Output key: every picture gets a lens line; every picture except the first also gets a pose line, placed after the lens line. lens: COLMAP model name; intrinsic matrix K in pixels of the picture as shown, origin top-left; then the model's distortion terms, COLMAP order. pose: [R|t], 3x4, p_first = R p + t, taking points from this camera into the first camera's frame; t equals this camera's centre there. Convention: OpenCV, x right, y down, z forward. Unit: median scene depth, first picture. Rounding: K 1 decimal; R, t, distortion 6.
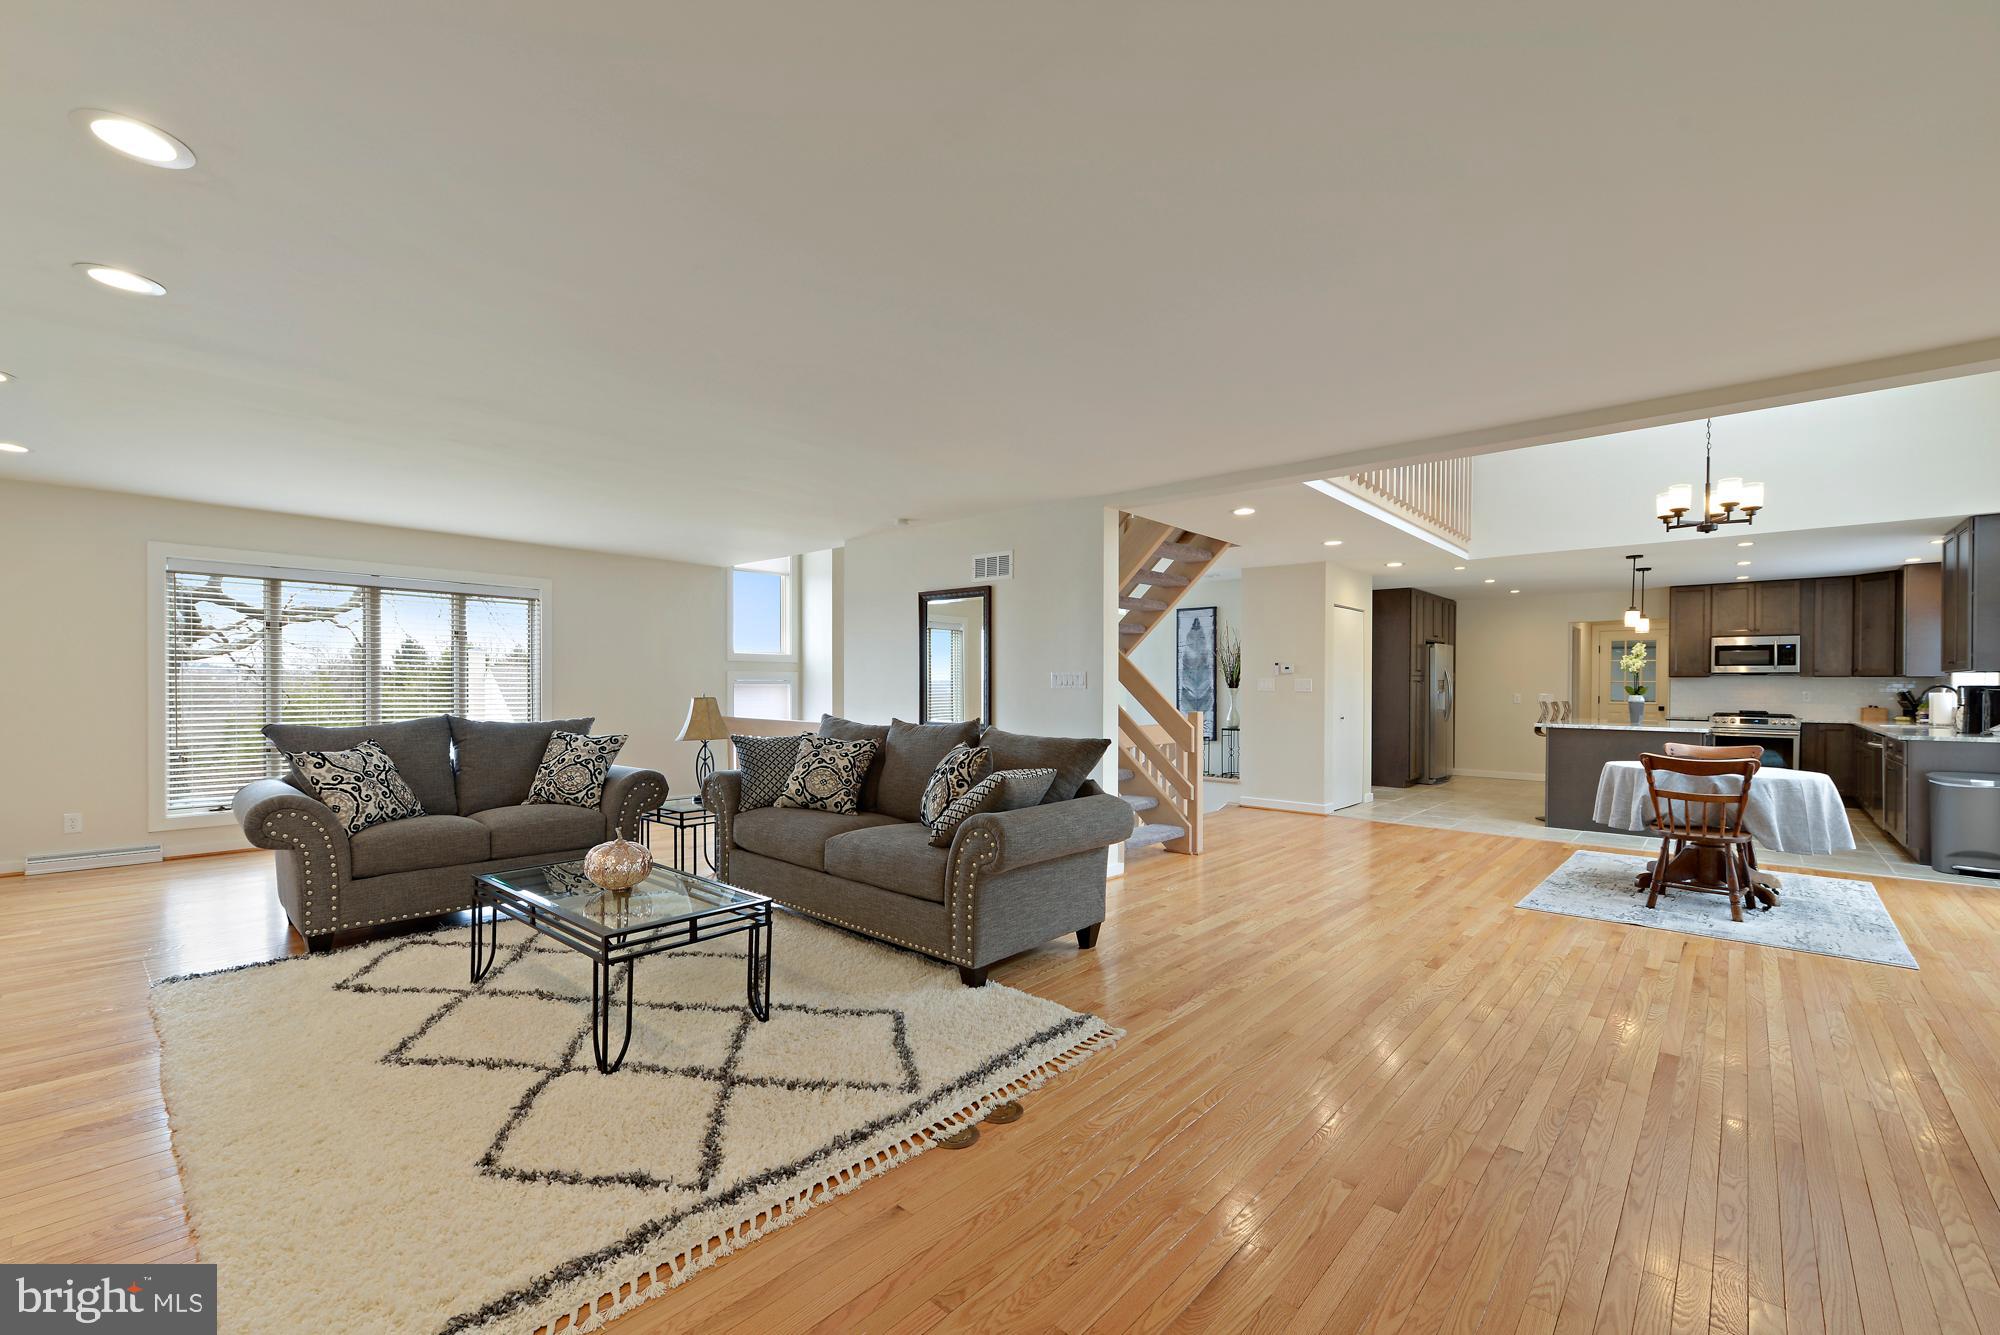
lens RADIAL K [[842.4, 0, 990.1], [0, 842.4, 690.6], [0, 0, 1]] dist [-0.002617, -0.000222]
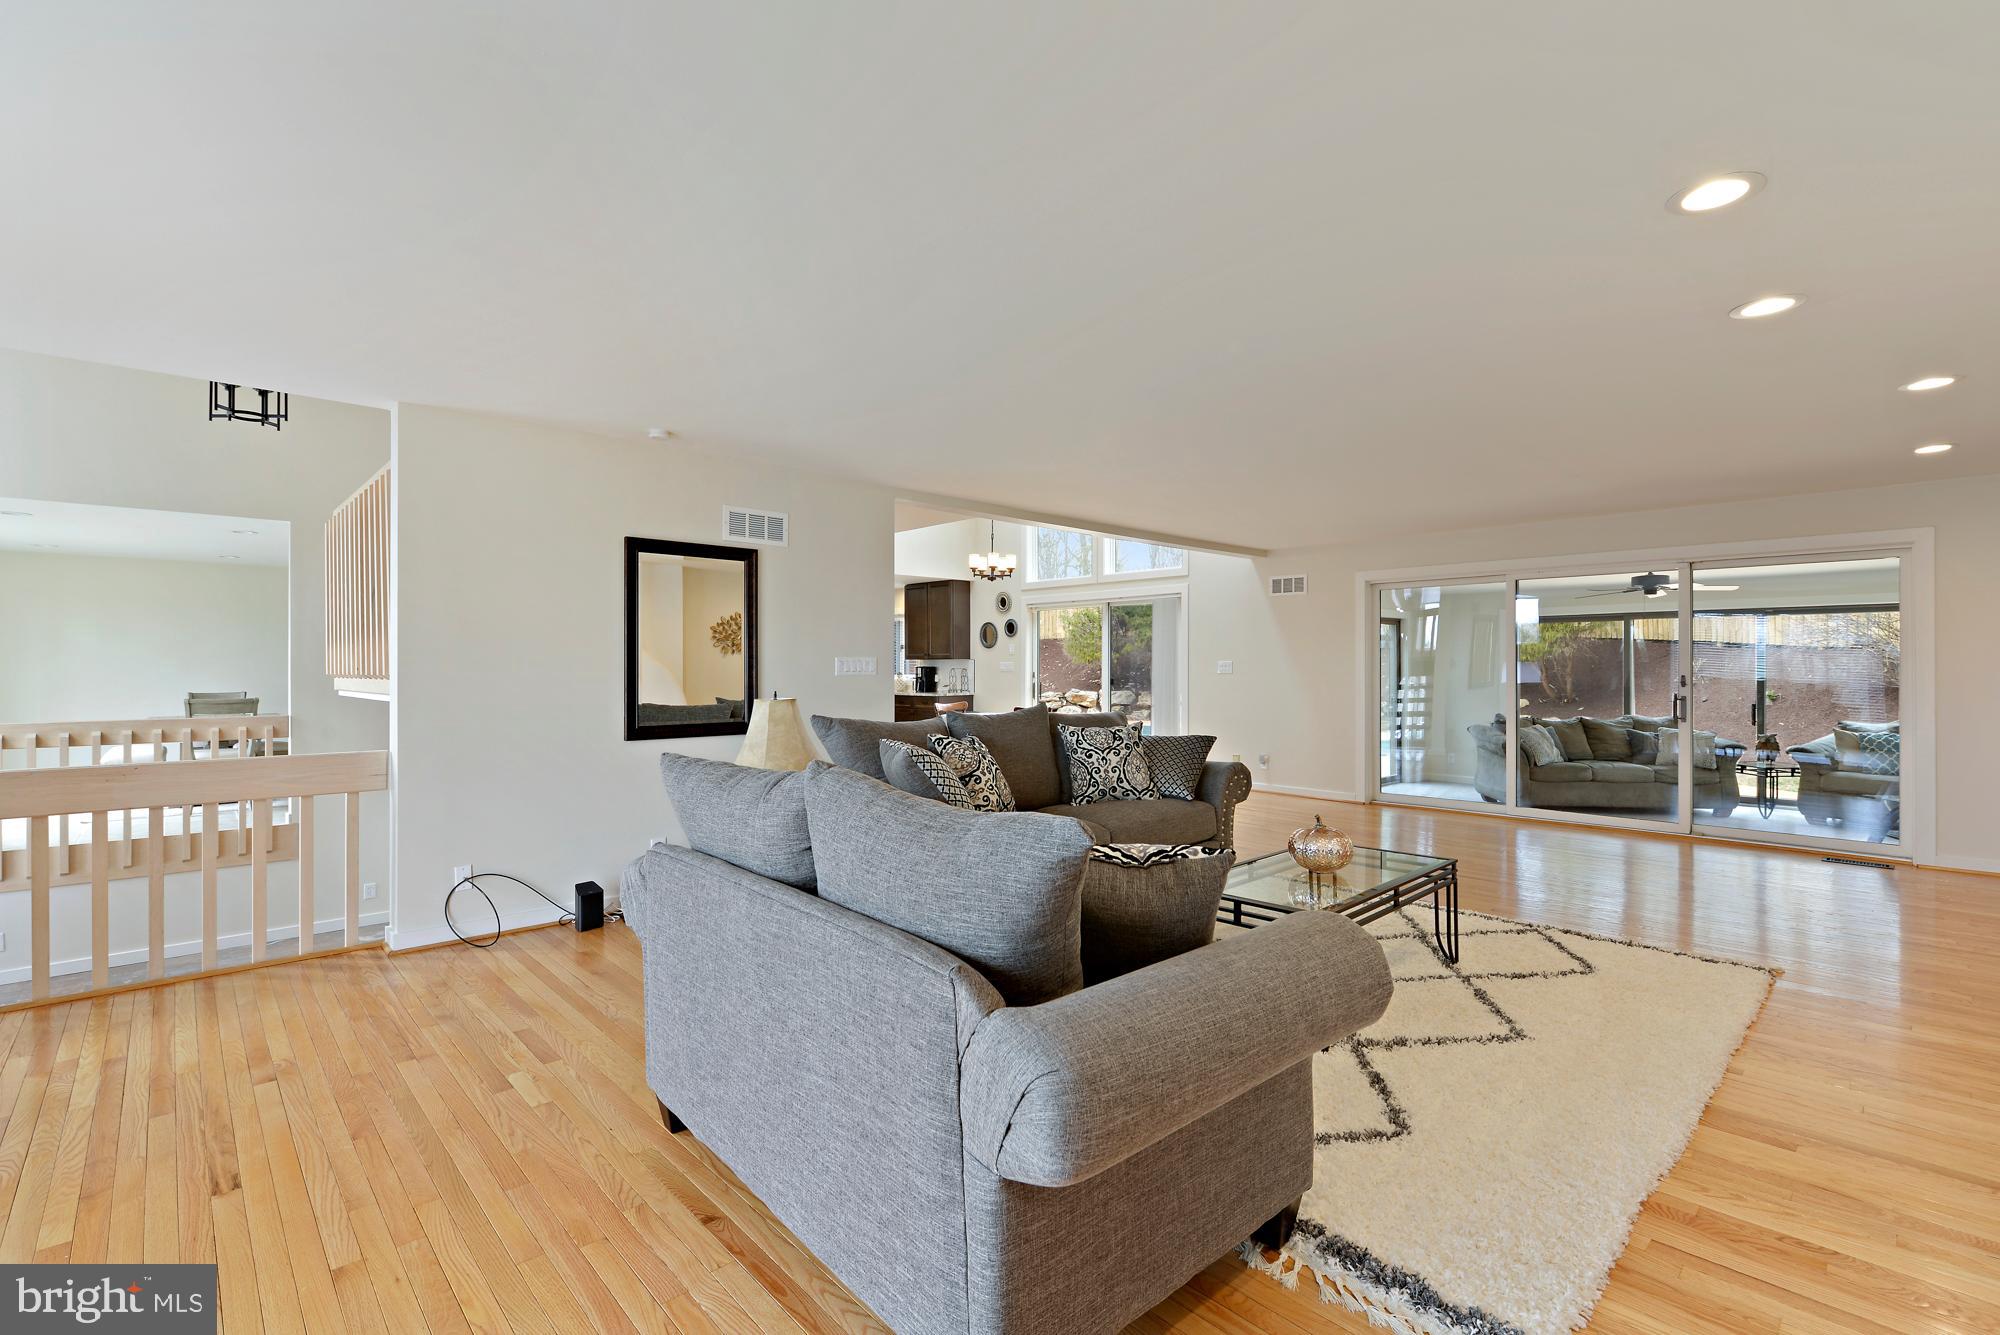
lens RADIAL K [[872.8, 0, 992.9], [0, 872.8, 665.0], [0, 0, 1]] dist [-0.000991, -0.000108]
pose [[0.127511, -0.005047, 0.991824, -0.509663], [0.013411, 0.999904, 0.003364, -0.007846], [-0.991747, 0.012872, 0.127566, 0.421240]]
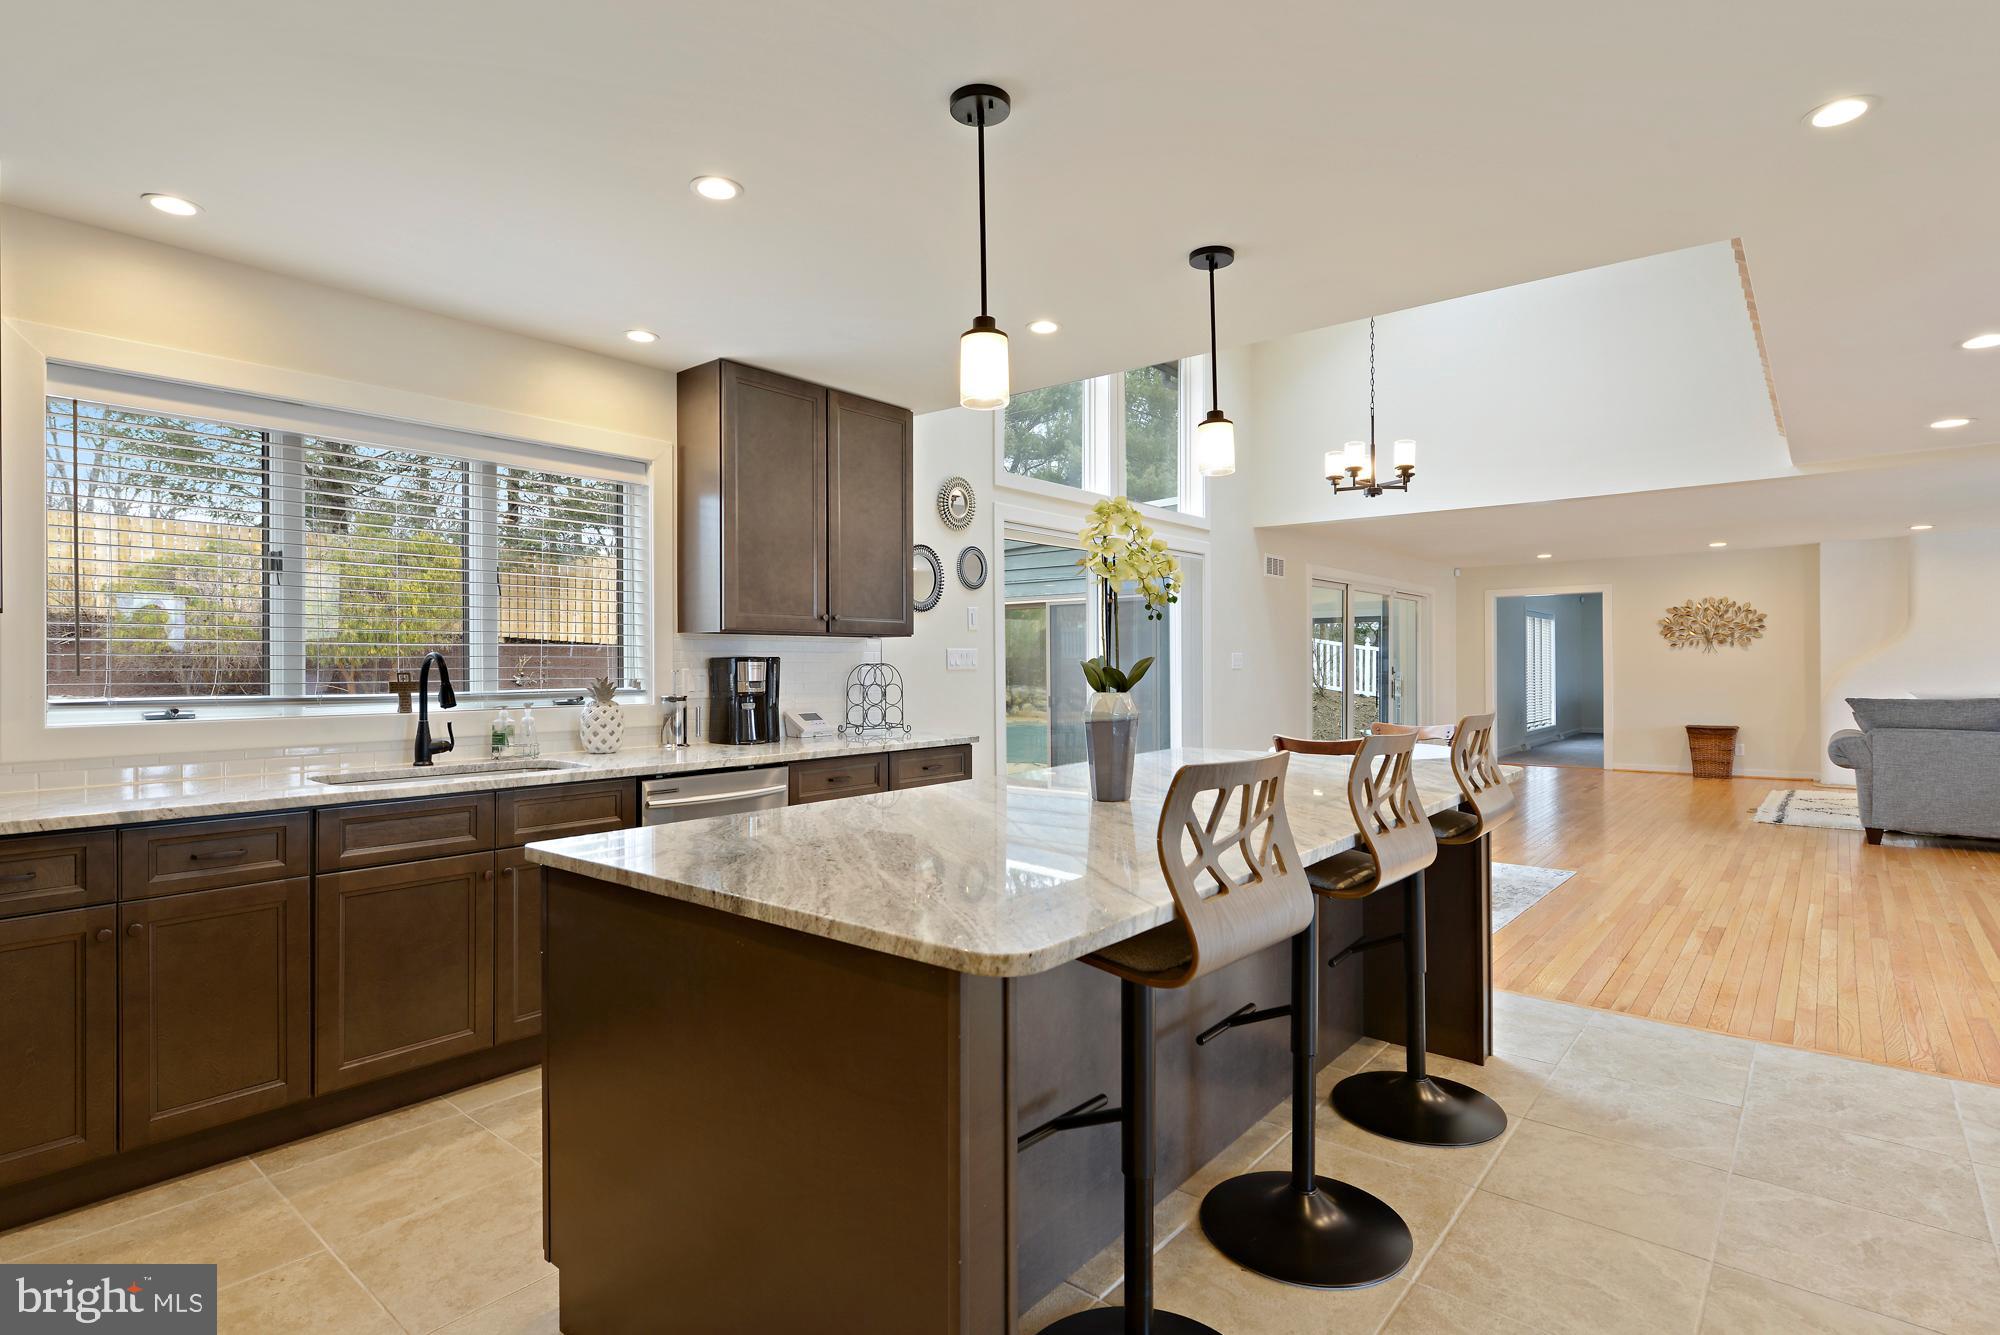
lens RADIAL K [[1006.8, 0, 1010.5], [0, 1006.8, 666.6], [0, 0, 1]] dist [0.008979, -0.000026]
pose [[-0.999571, -0.005245, -0.028804, 0.689934], [-0.005624, 0.999898, 0.013097, -0.005664], [0.028733, 0.013253, -0.999499, 1.132765]]
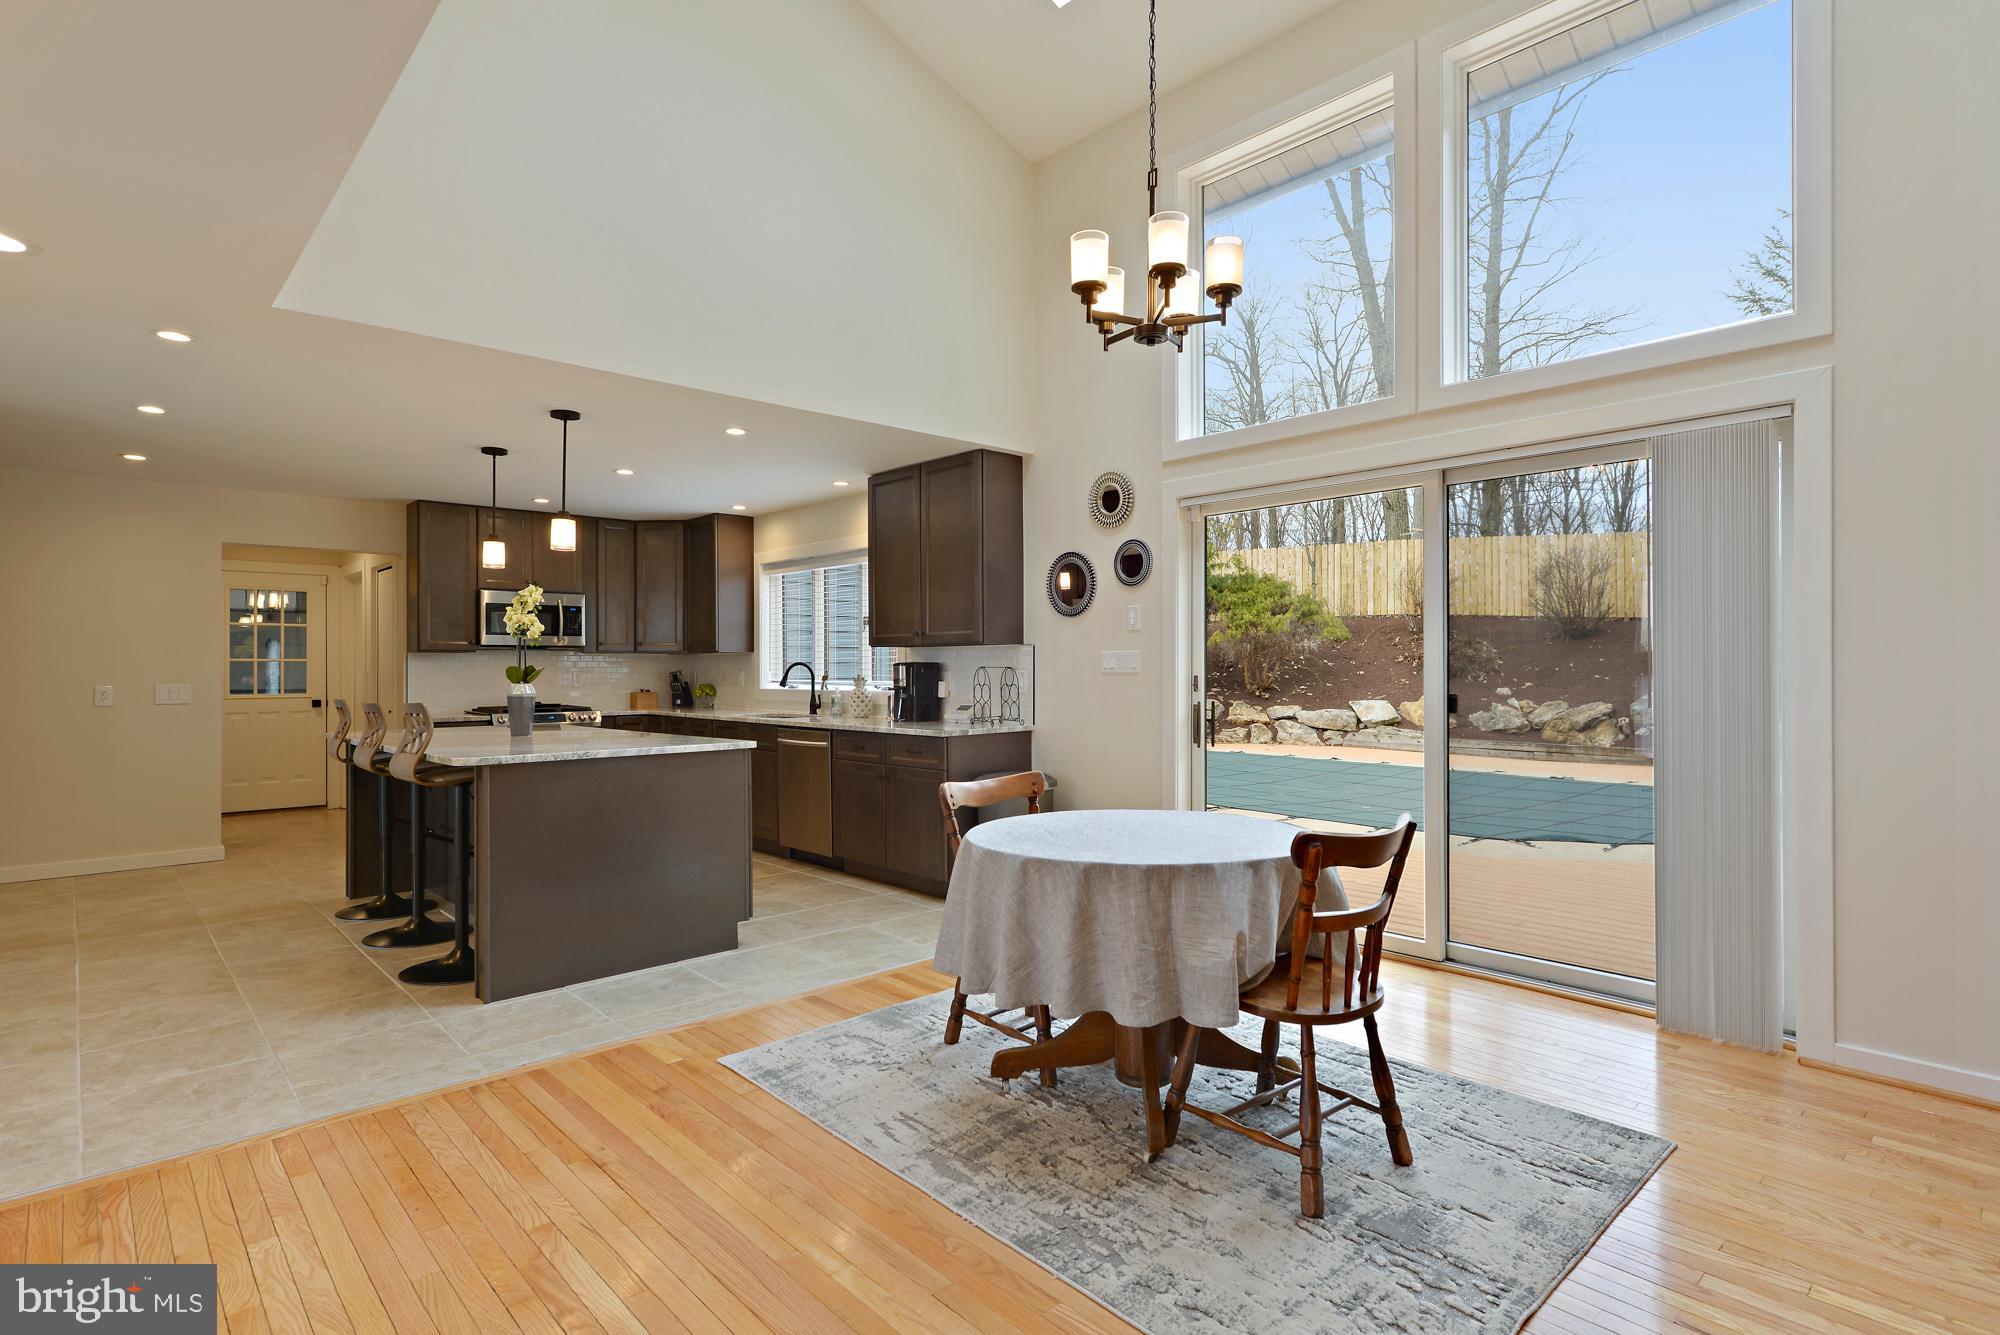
lens RADIAL K [[1006.8, 0, 1003.6], [0, 1006.8, 658.6], [0, 0, 1]] dist [0.008979, -0.000026]
pose [[0.112389, -0.000635, 0.993664, 0.158981], [0.020637, 0.999786, -0.001695, -0.002849], [-0.993450, 0.020697, 0.112378, 0.563604]]
